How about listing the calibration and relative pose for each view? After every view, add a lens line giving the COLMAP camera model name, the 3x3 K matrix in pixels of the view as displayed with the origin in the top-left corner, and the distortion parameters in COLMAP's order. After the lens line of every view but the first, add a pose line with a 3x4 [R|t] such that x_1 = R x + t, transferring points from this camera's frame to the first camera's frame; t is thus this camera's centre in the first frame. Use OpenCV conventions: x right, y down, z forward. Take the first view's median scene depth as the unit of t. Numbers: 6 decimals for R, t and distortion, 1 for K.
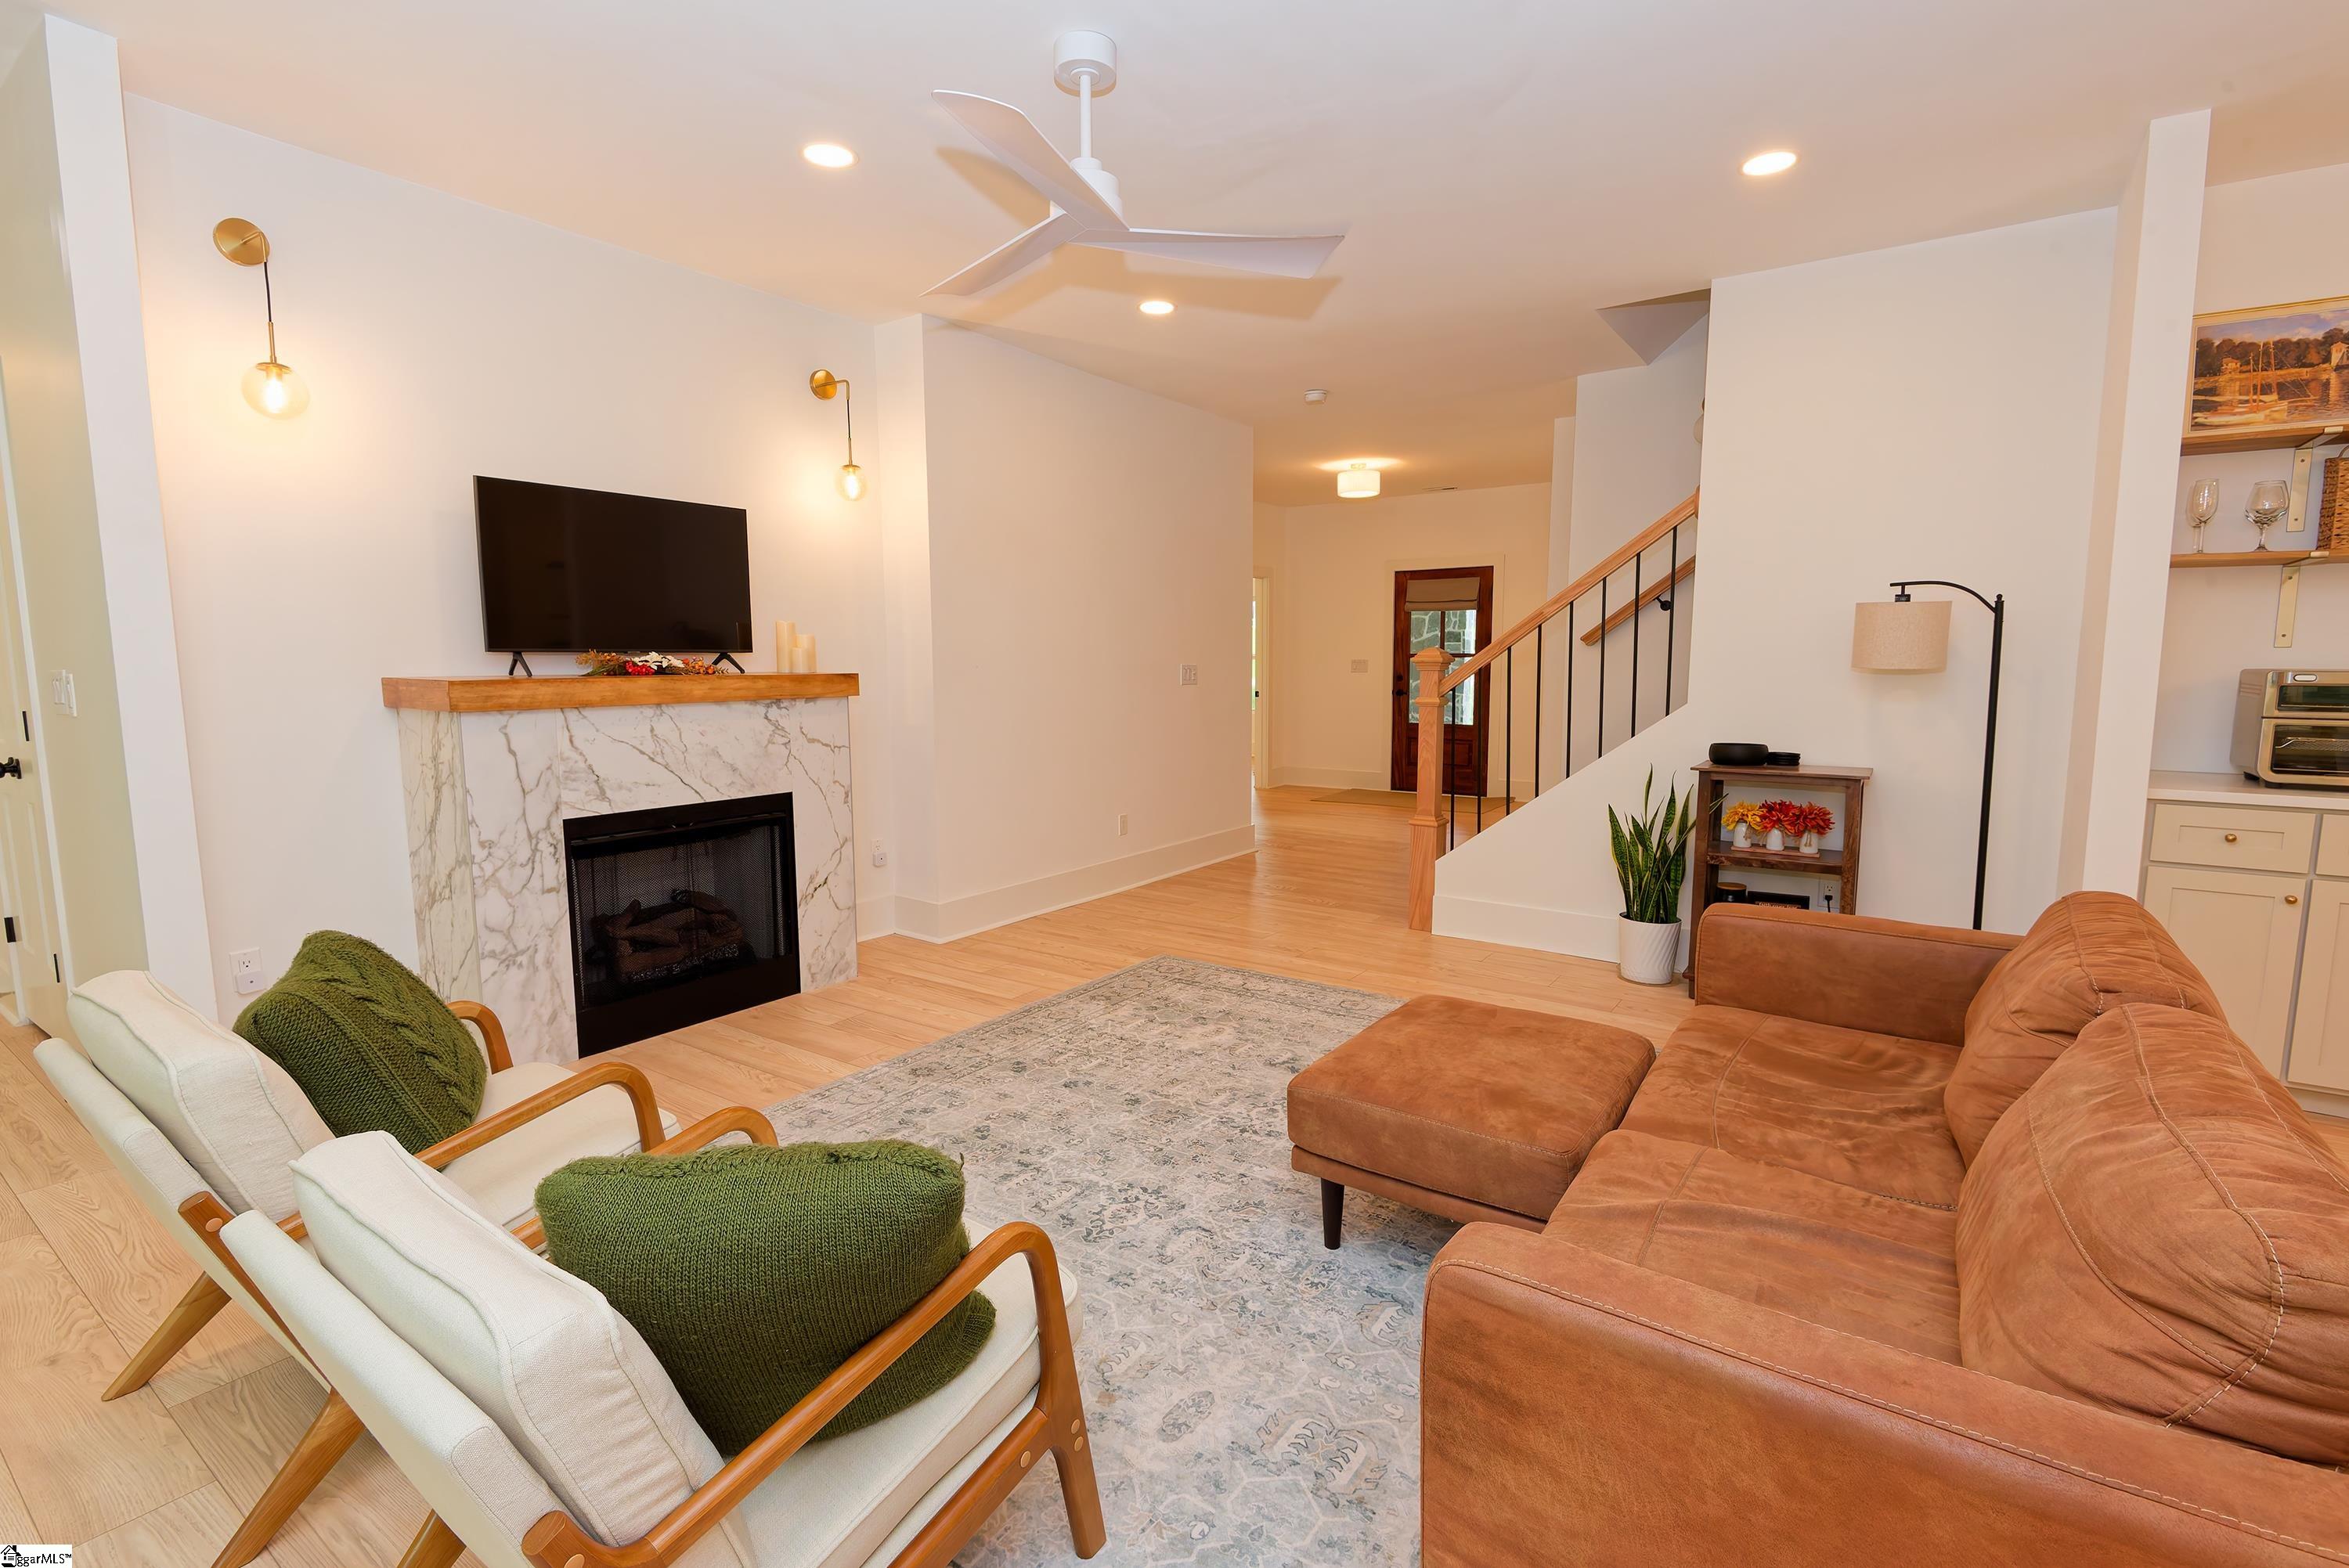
lens RADIAL K [[1068.0, 0, 1160.0], [0, 1068.0, 778.9], [0, 0, 1]] dist [0.001619, -0.005950]
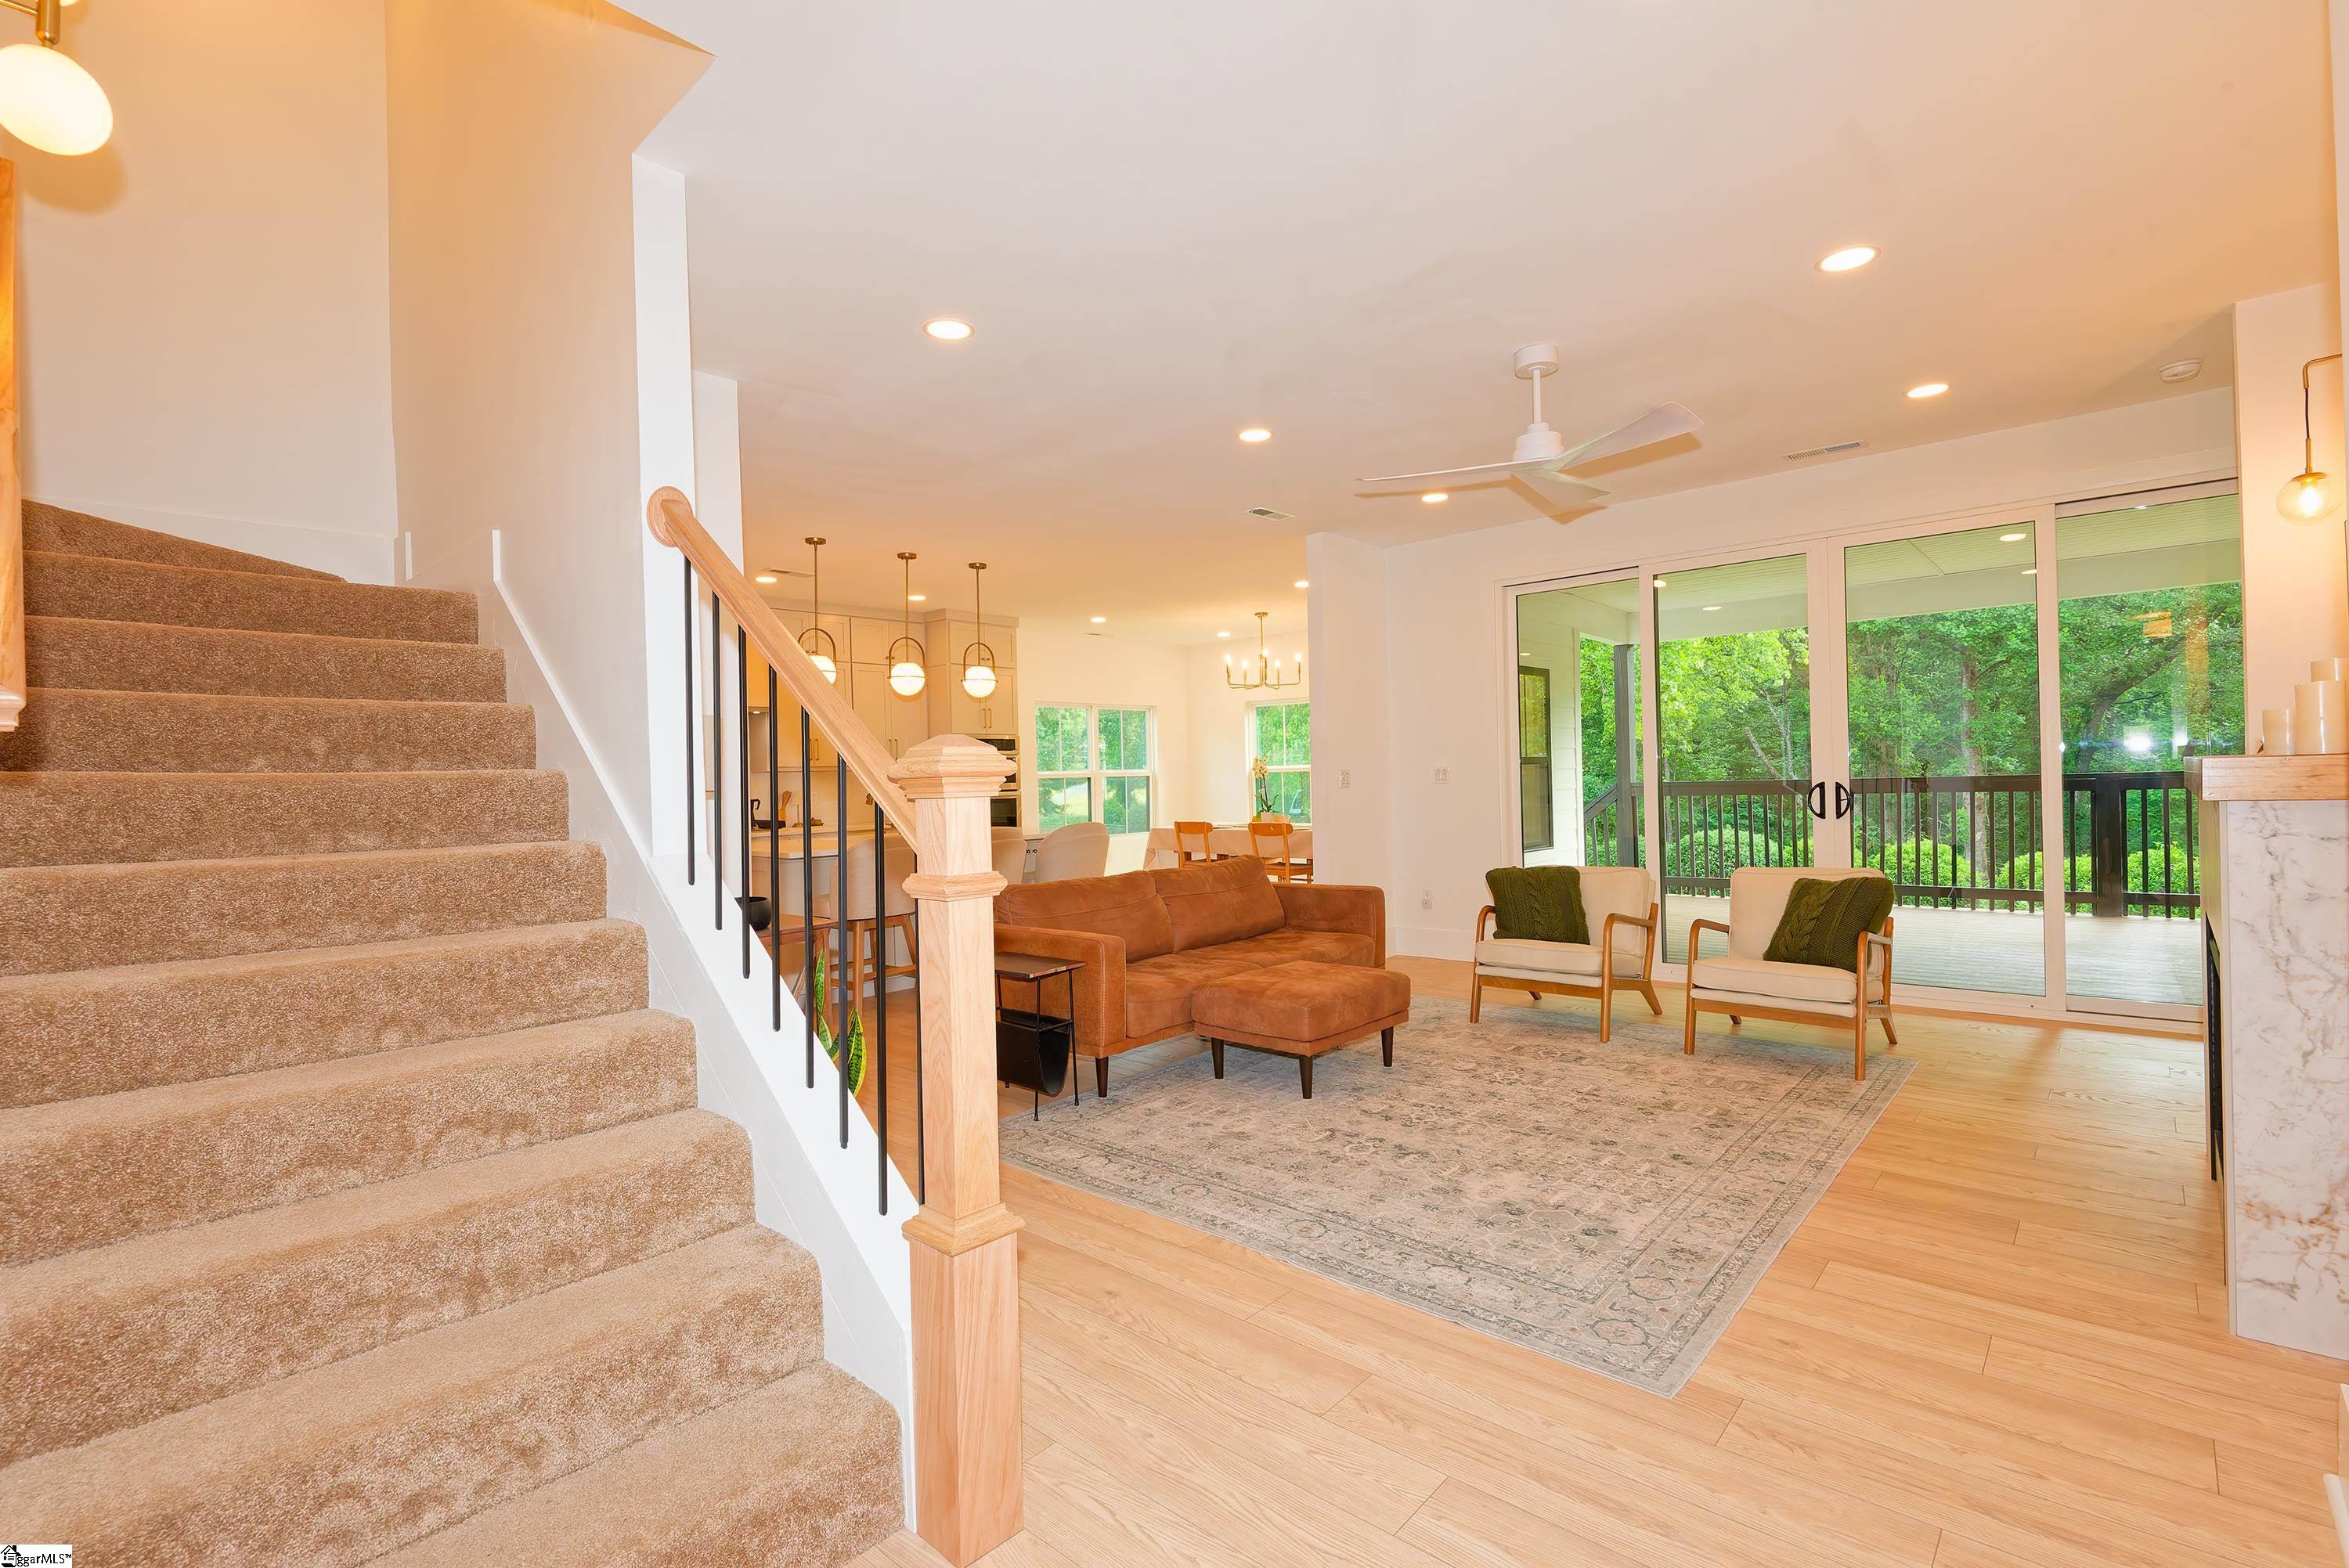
lens RADIAL K [[1068.0, 0, 1162.3], [0, 1068.0, 791.7], [0, 0, 1]] dist [0.001619, -0.005950]
pose [[-0.991154, 0.025792, 0.130186, 0.201805], [0.042226, 0.991246, 0.125096, -0.207860], [-0.125820, 0.129486, -0.983566, 1.933199]]
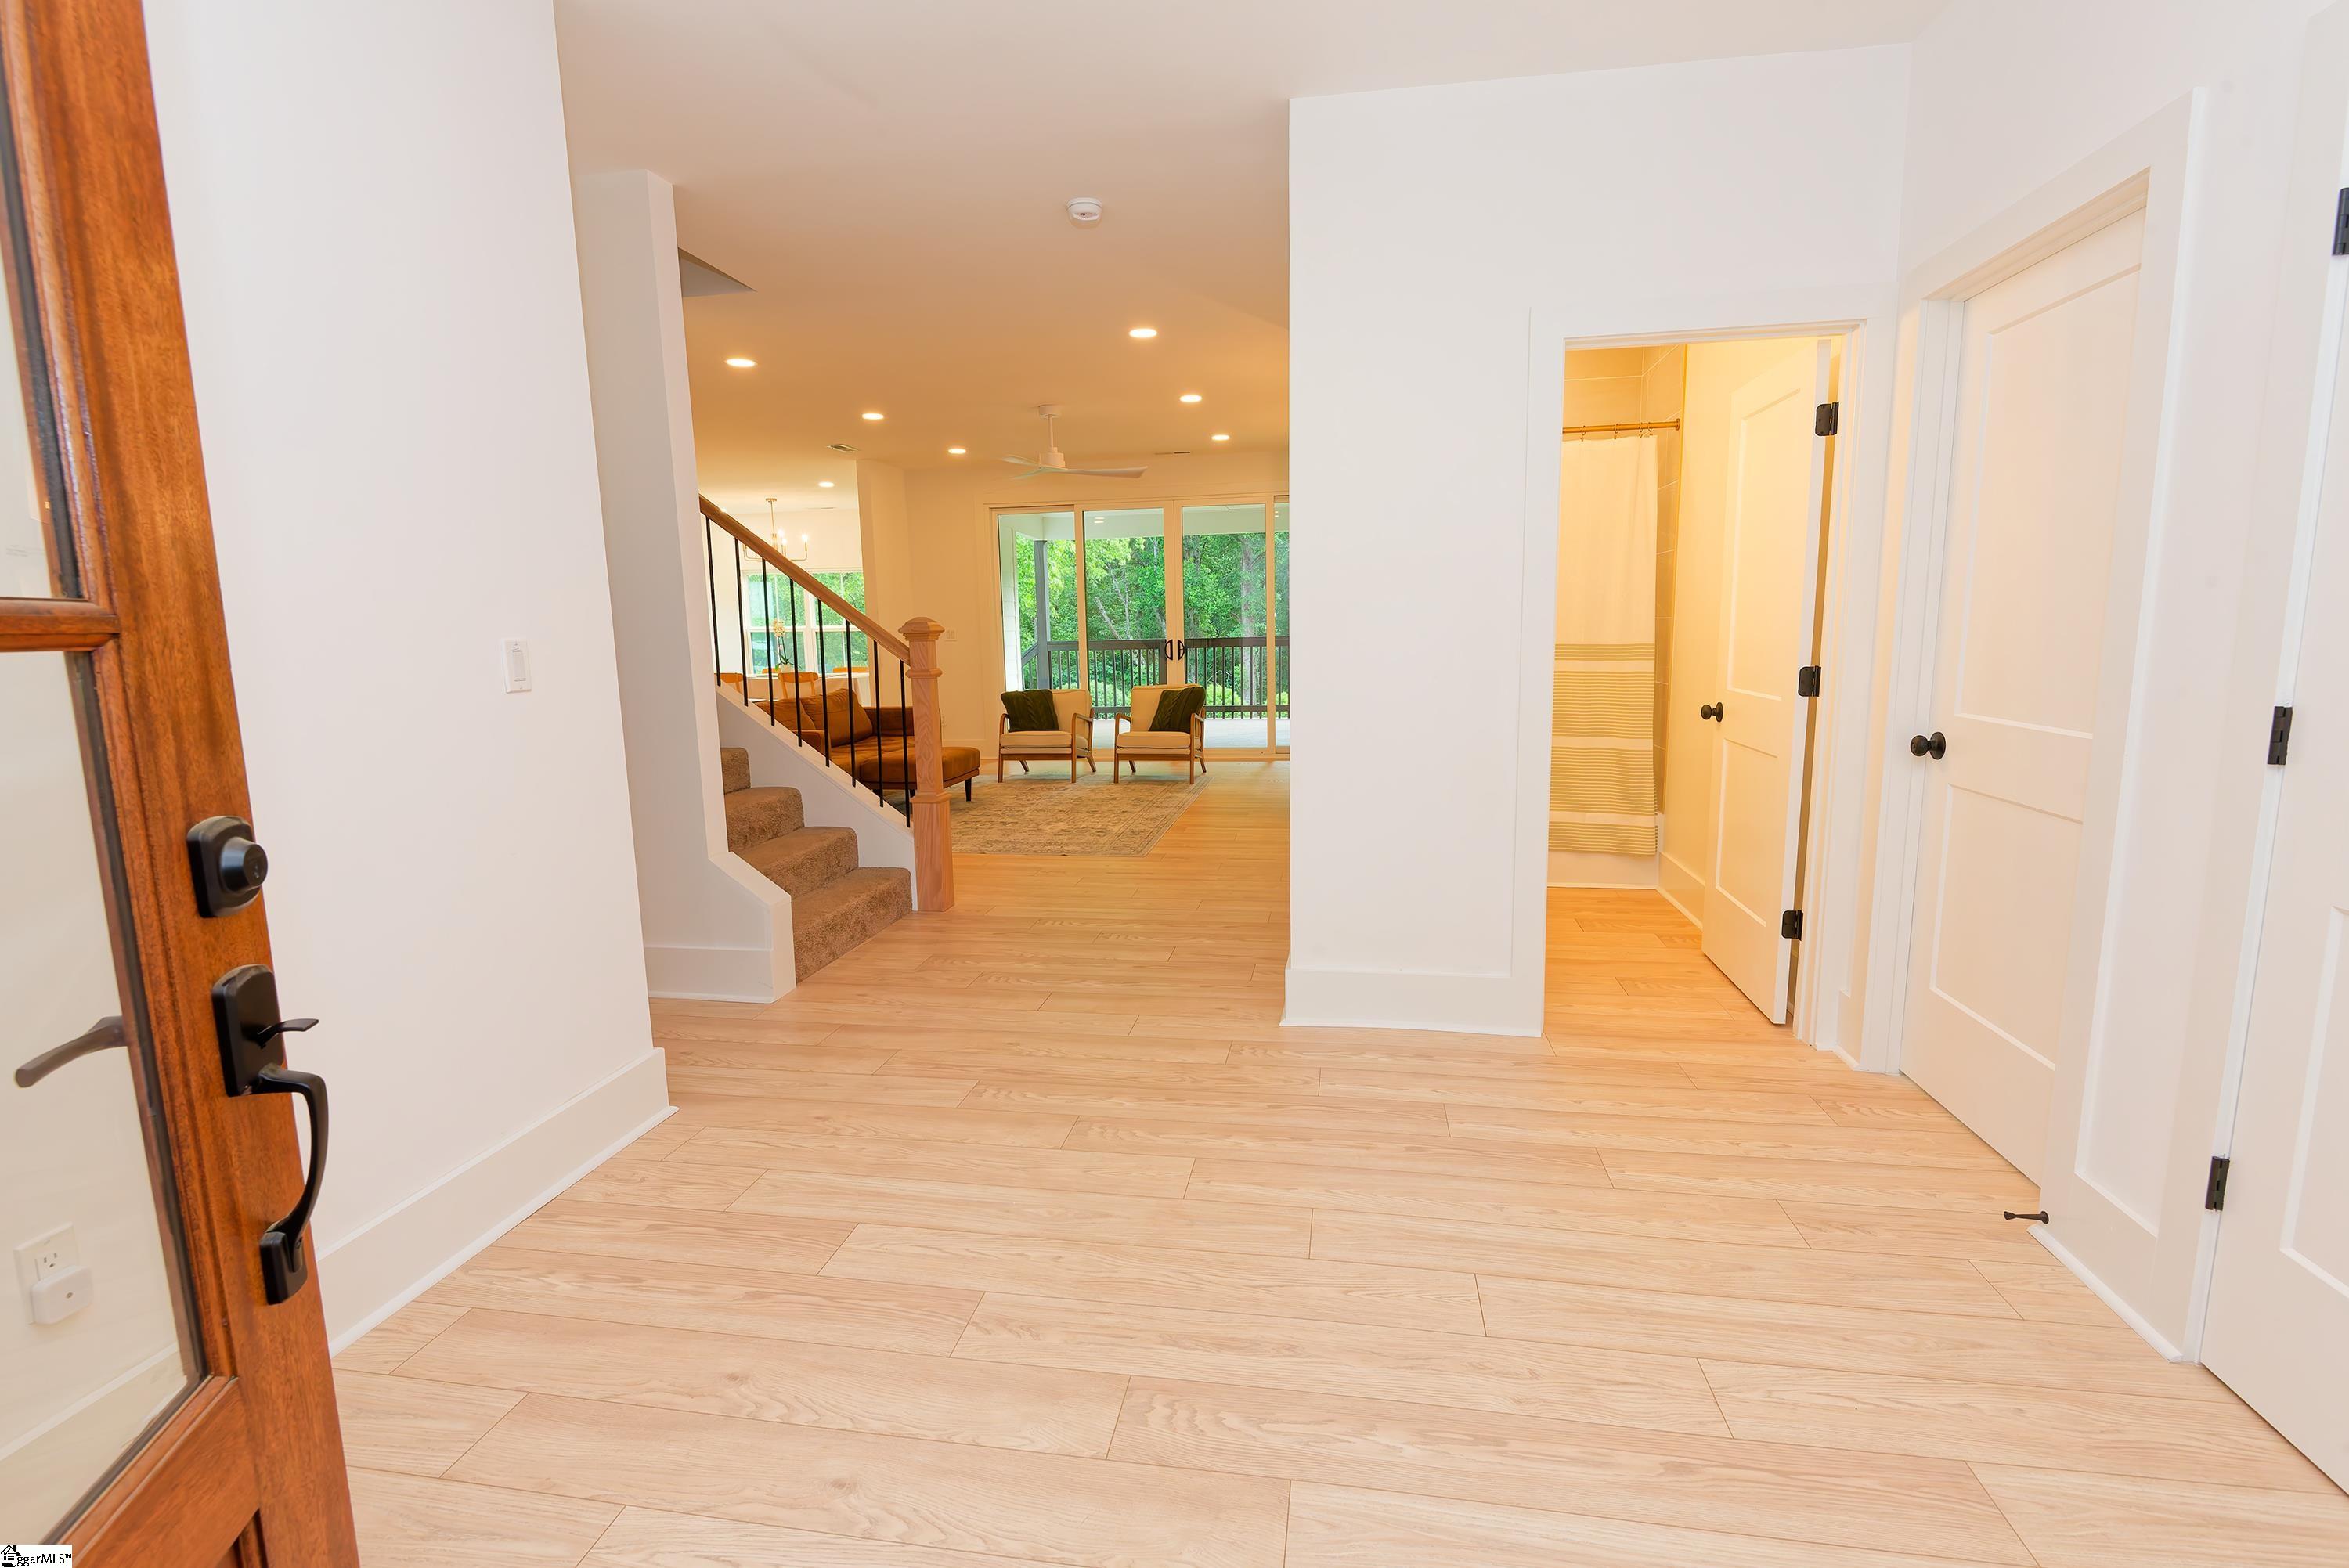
lens RADIAL K [[1068.0, 0, 1167.8], [0, 1068.0, 780.4], [0, 0, 1]] dist [0.001619, -0.005950]
pose [[-0.903261, 0.080215, -0.421528, 0.681880], [-0.028658, 0.968901, 0.245786, -0.320118], [0.428134, 0.234089, -0.872871, 2.831817]]
